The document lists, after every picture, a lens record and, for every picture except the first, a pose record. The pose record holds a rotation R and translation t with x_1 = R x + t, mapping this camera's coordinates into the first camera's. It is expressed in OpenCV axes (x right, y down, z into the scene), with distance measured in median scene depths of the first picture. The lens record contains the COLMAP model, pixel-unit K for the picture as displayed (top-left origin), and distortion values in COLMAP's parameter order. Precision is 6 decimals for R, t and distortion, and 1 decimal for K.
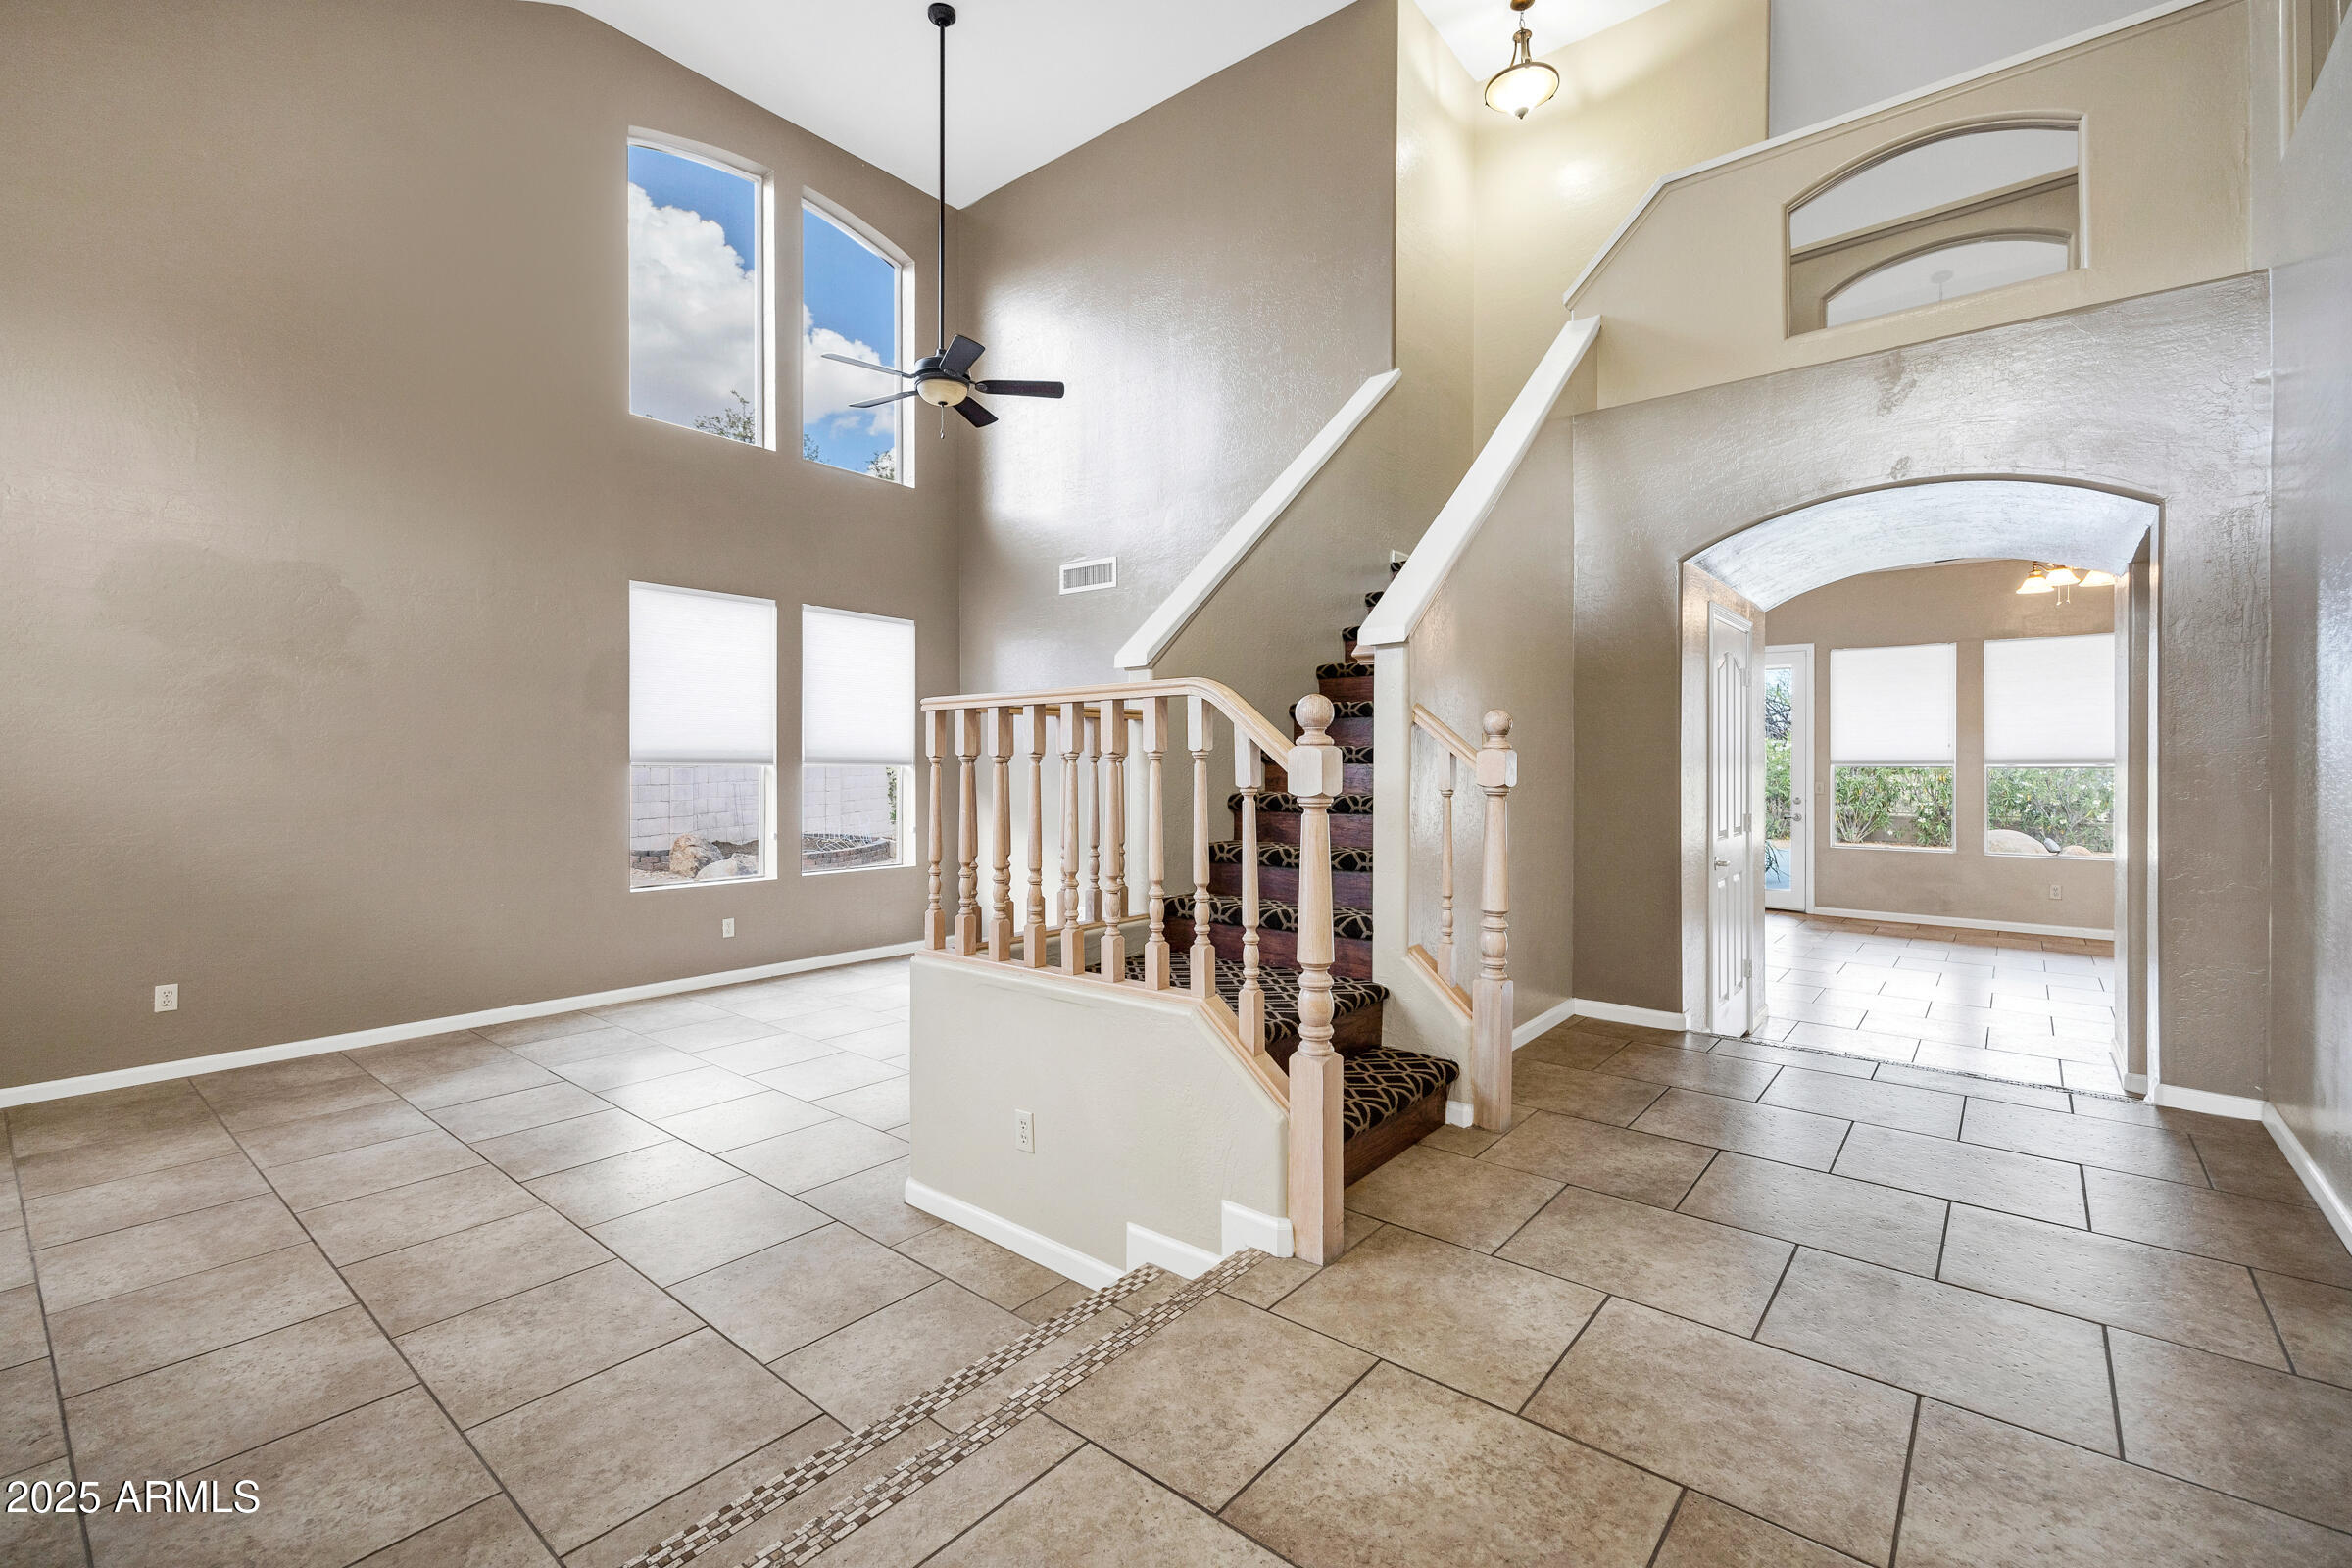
lens RADIAL K [[1009.1, 0, 1152.6], [0, 1009.1, 764.8], [0, 0, 1]] dist [0.006605, -0.001335]
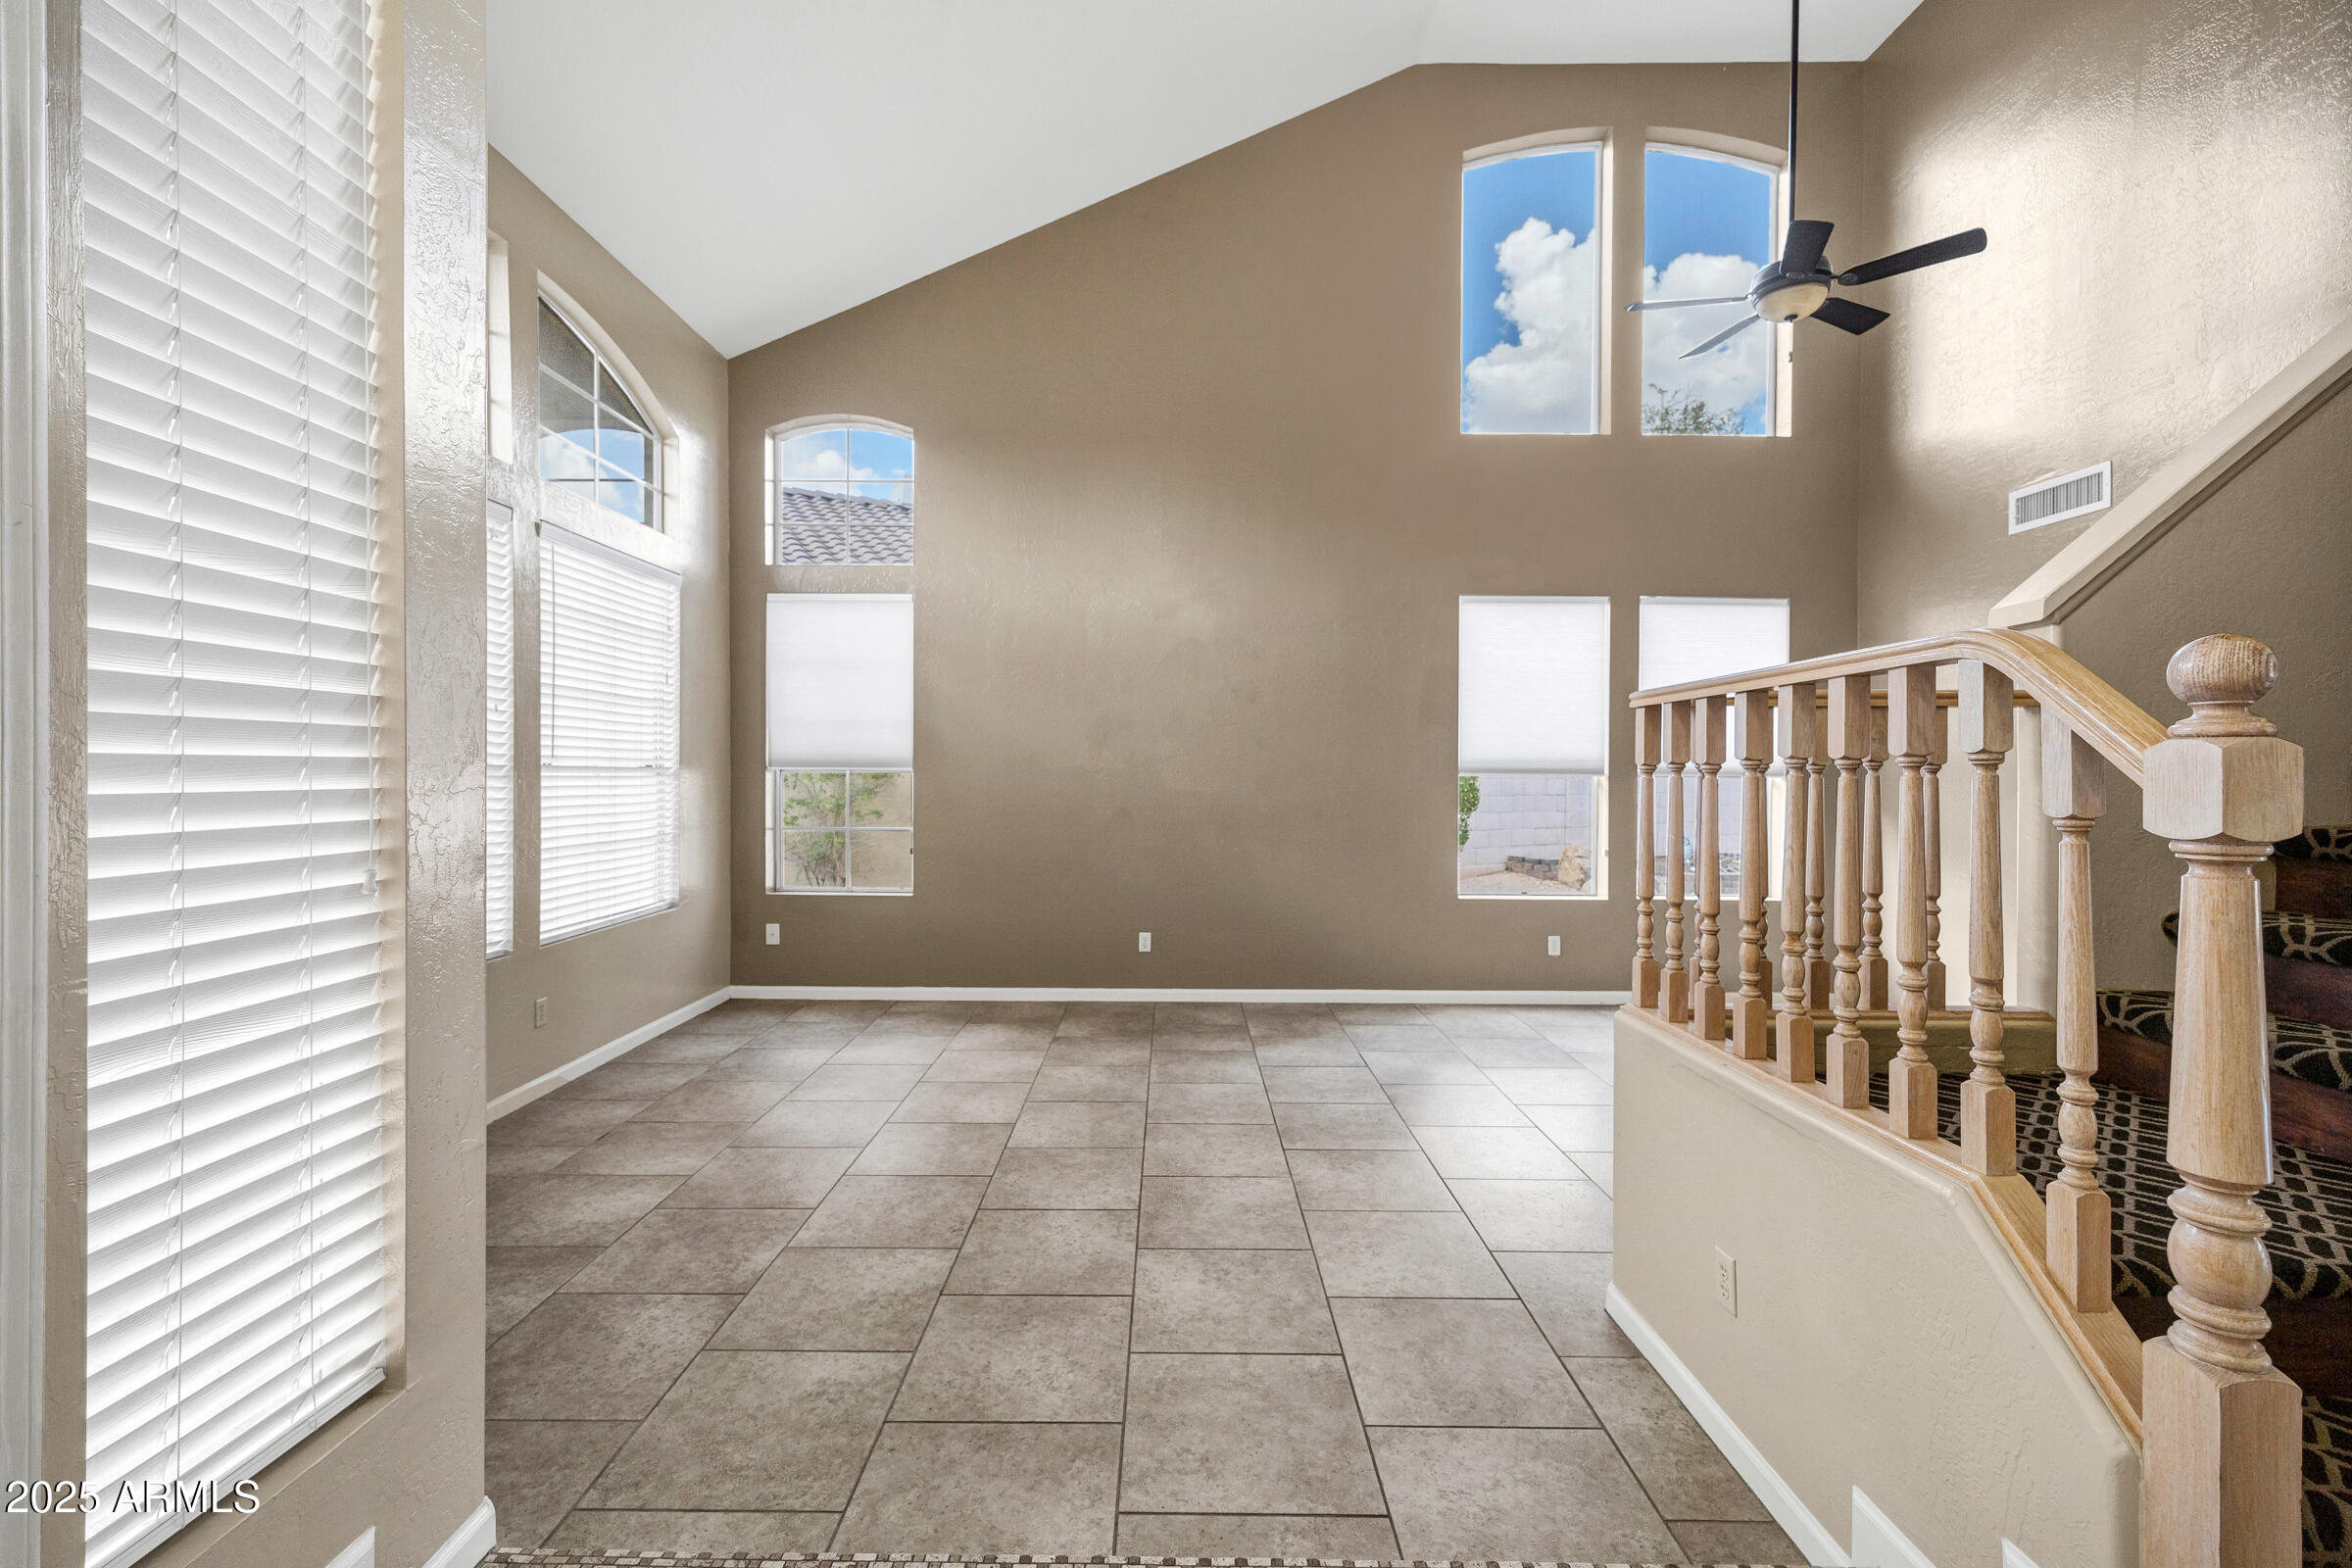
lens RADIAL K [[1009.1, 0, 1165.6], [0, 1009.1, 782.6], [0, 0, 1]] dist [0.006605, -0.001335]
pose [[0.643477, 0.008487, -0.765419, 0.148798], [-0.003561, 0.999961, 0.008094, 0.000815], [0.765457, -0.002483, 0.643482, 0.201462]]
